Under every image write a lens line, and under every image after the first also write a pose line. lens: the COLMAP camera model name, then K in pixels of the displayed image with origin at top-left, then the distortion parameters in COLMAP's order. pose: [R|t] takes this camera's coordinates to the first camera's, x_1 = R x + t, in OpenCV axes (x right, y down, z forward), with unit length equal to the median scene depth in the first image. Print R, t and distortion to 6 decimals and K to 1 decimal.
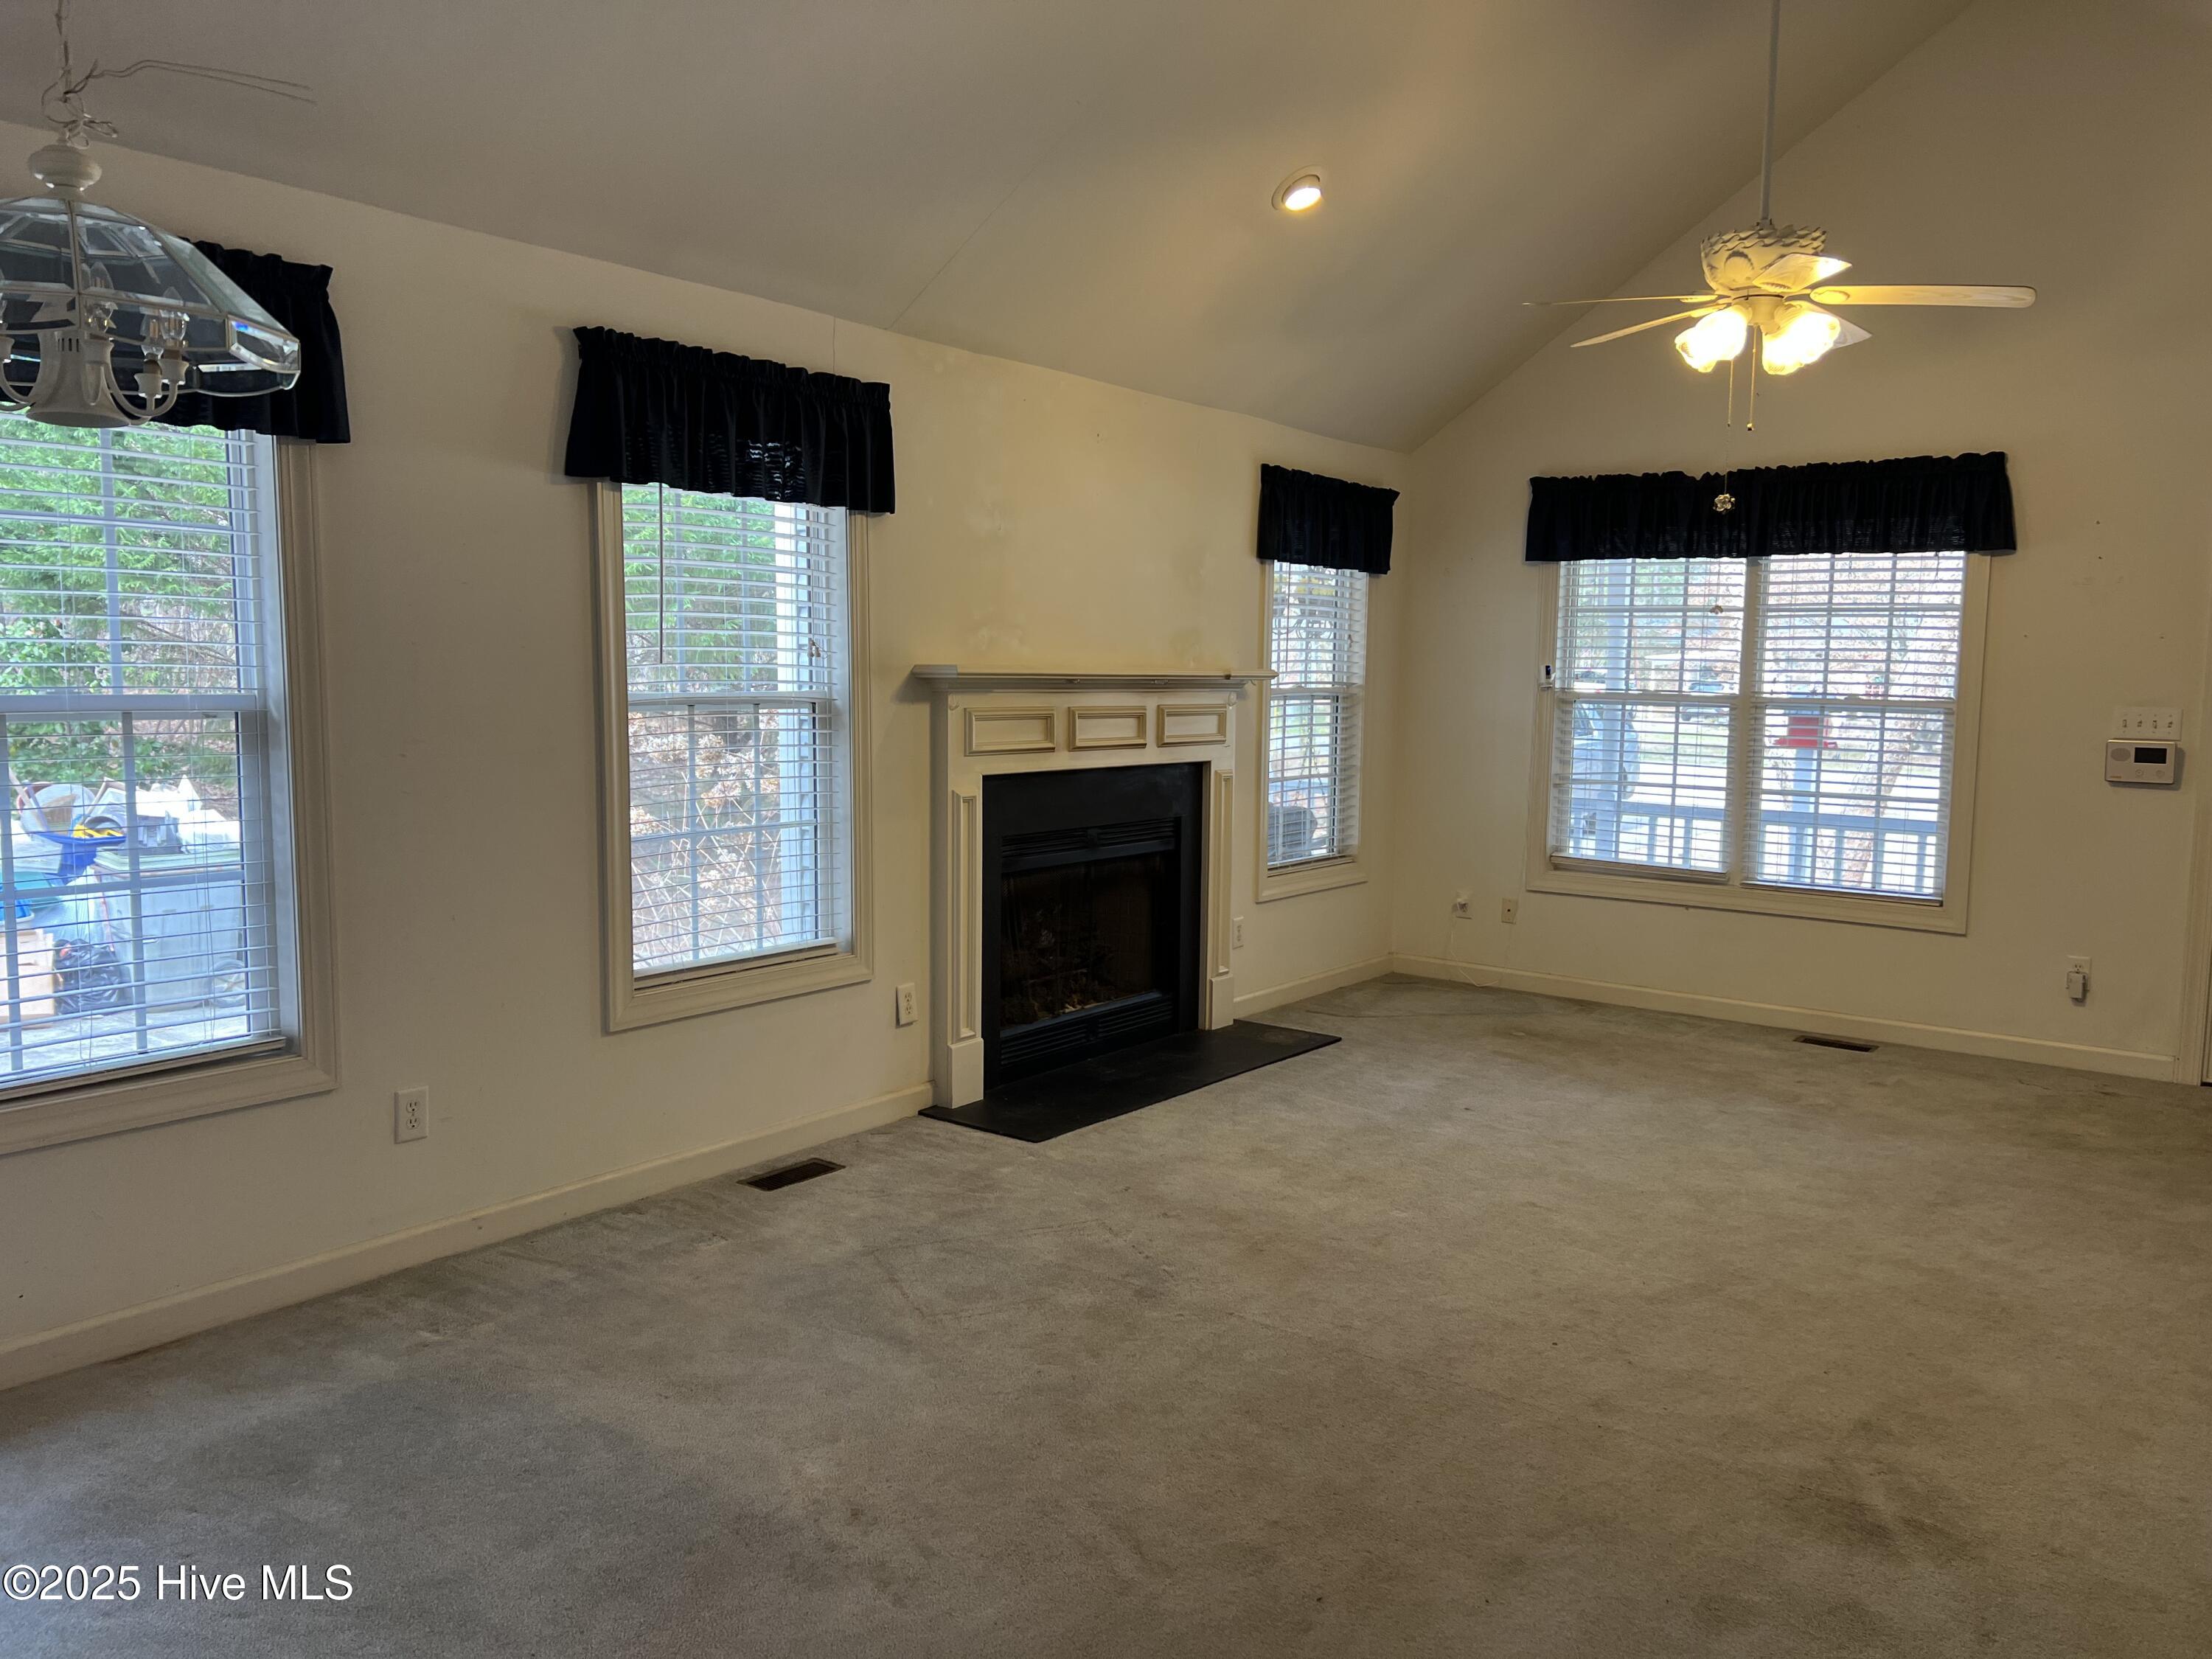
lens RADIAL K [[1681.7, 0, 1104.6], [0, 1681.7, 839.5], [0, 0, 1]] dist [0.053226, -0.026737]
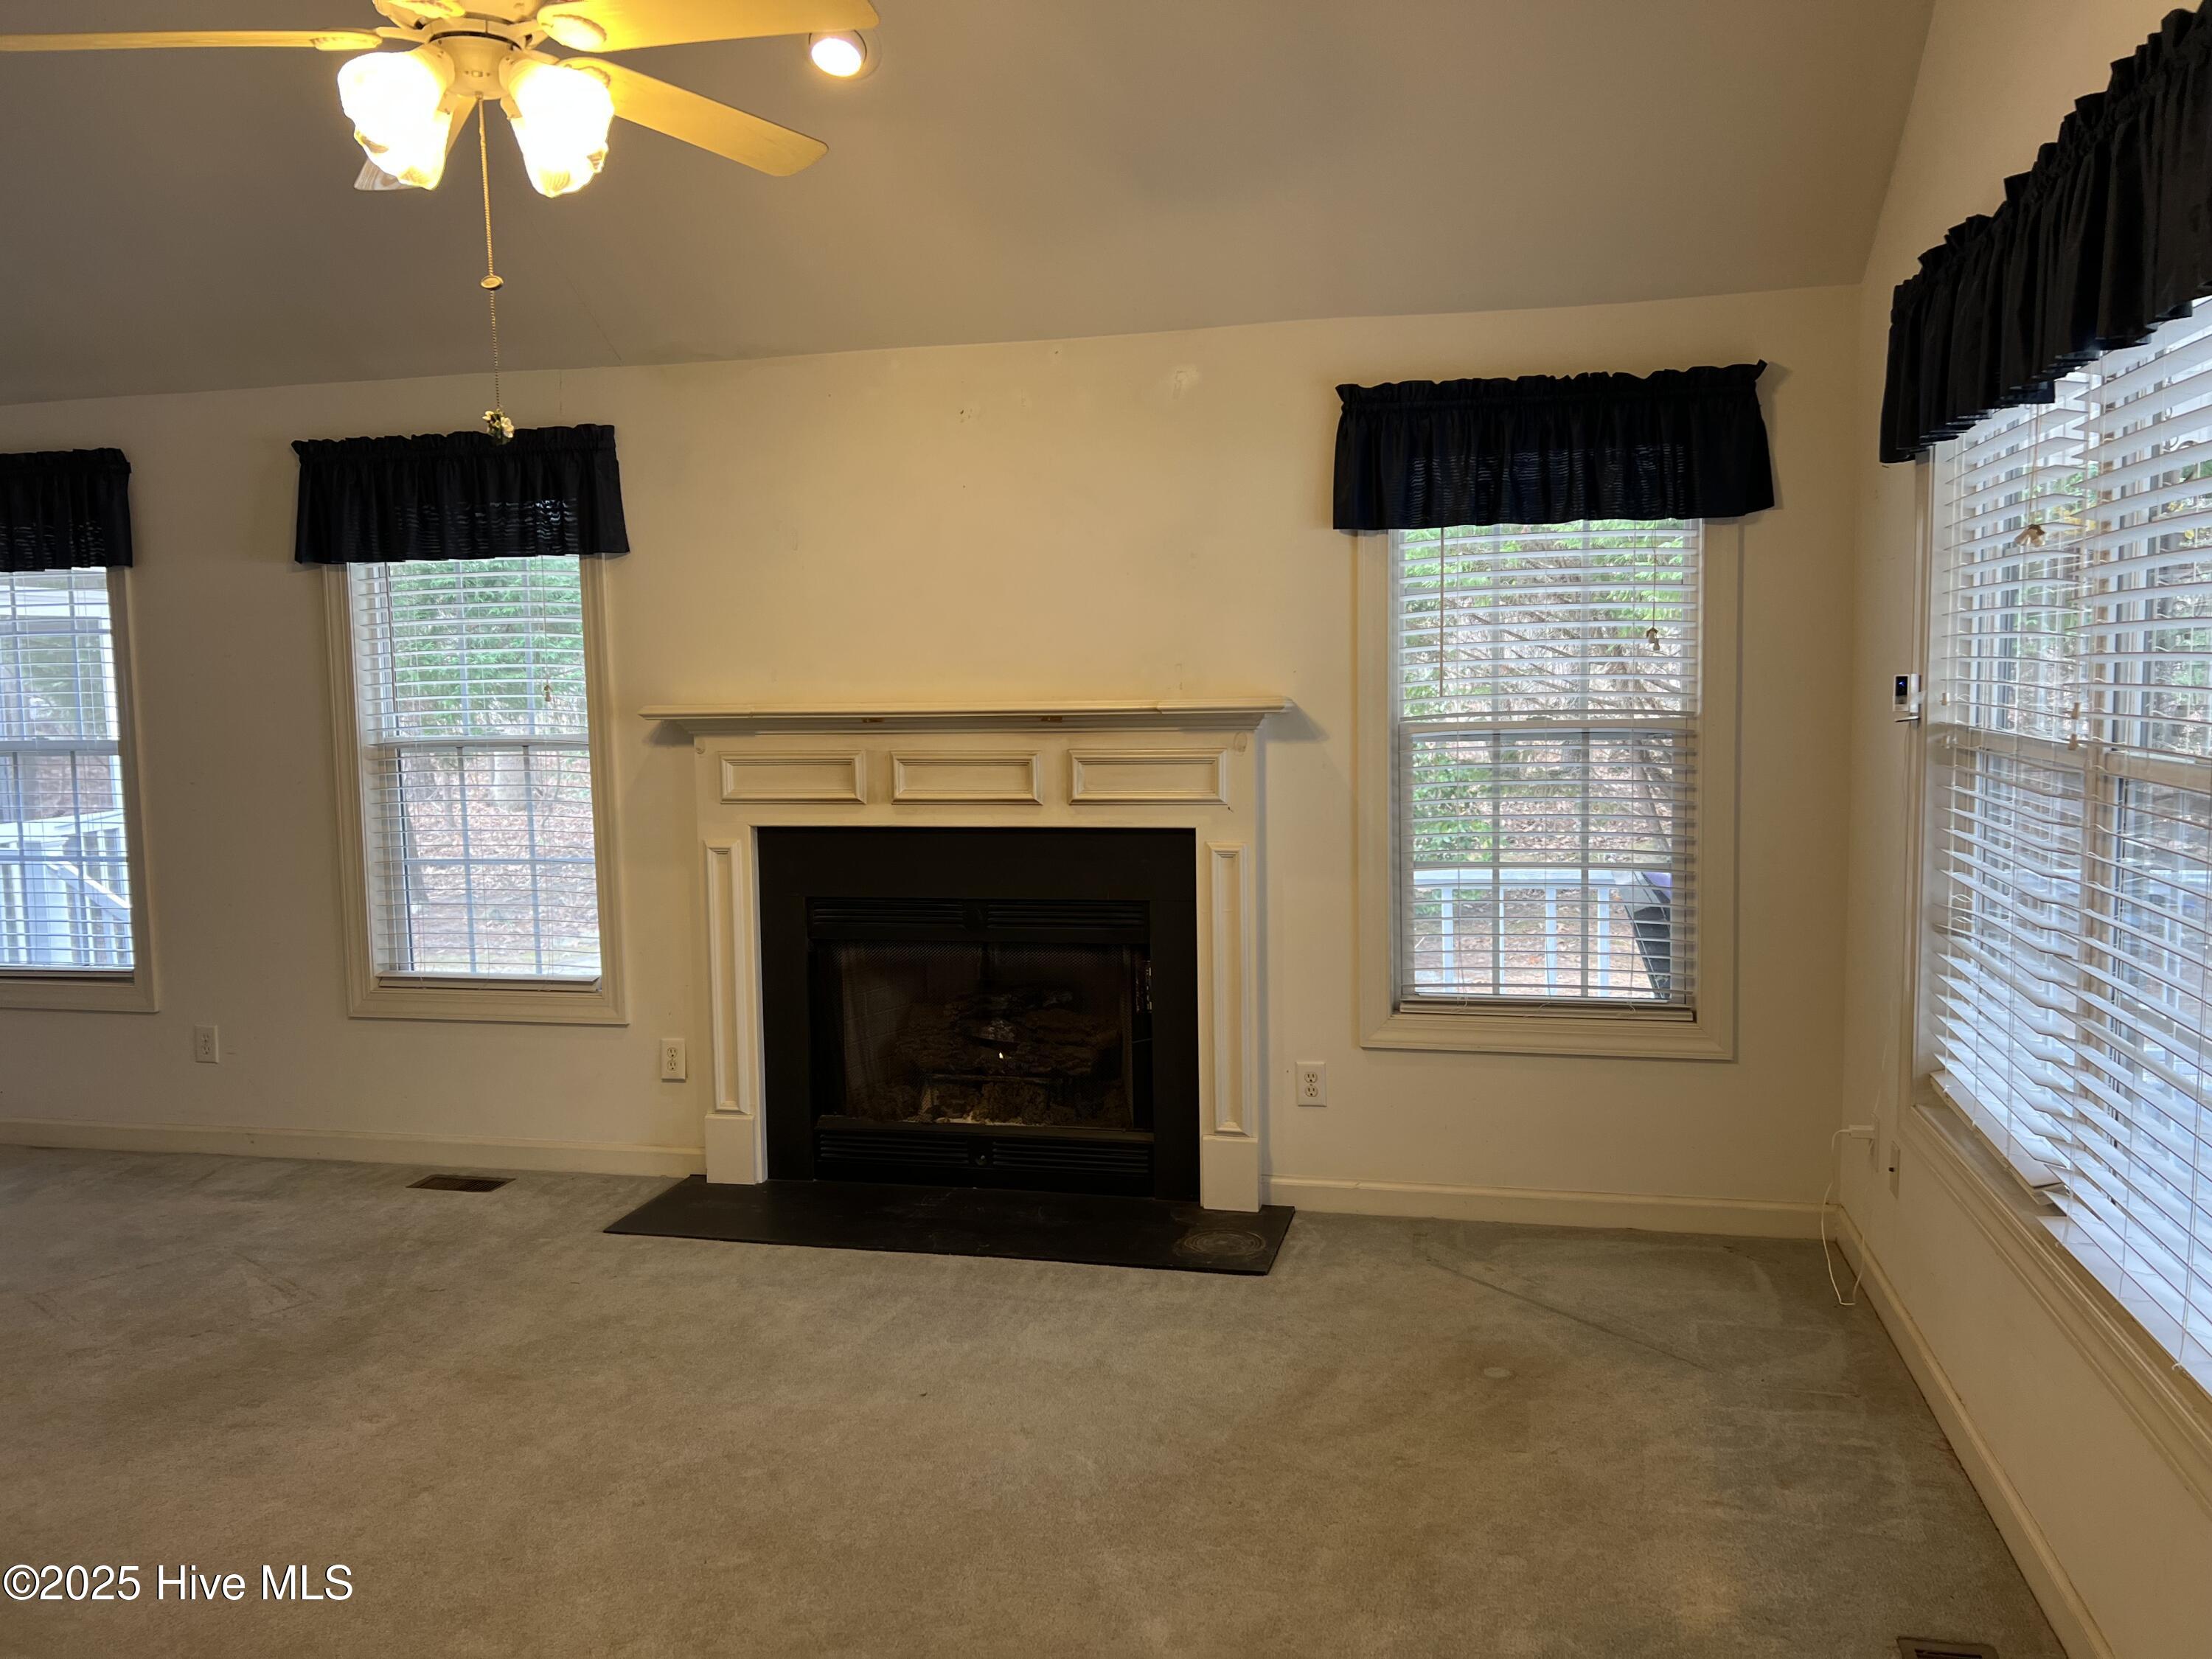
lens RADIAL K [[1663.5, 0, 1154.7], [0, 1663.5, 831.1], [0, 0, 1]] dist [-0.000220, -0.010388]
pose [[0.409889, 0.060368, -0.910136, 0.853333], [-0.071542, 0.996861, 0.033900, -0.083832], [0.909325, 0.051218, 0.412921, 0.858589]]
